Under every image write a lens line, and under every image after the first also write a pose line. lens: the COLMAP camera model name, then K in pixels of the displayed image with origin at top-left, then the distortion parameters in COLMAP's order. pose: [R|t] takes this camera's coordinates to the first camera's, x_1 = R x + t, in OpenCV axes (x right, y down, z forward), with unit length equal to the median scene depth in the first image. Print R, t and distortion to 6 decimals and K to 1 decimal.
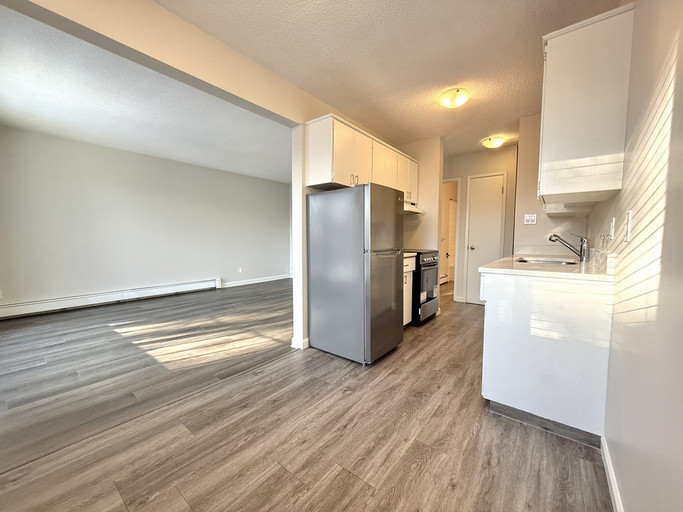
lens RADIAL K [[270.4, 0, 343.1], [0, 270.4, 257.2], [0, 0, 1]] dist [-0.001844, -0.000568]
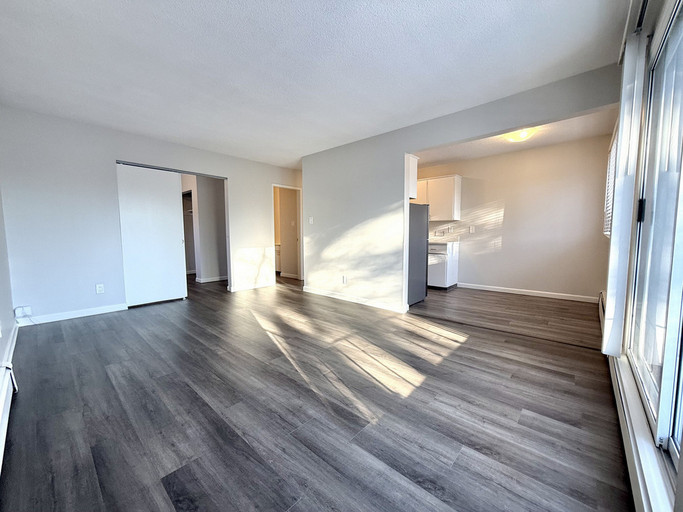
lens RADIAL K [[270.4, 0, 343.3], [0, 270.4, 255.9], [0, 0, 1]] dist [-0.001844, -0.000568]
pose [[0.073669, -0.087442, 0.993442, -2.292383], [0.085641, 0.993024, 0.081054, -0.135521], [-0.993599, 0.079108, 0.080643, 1.750504]]
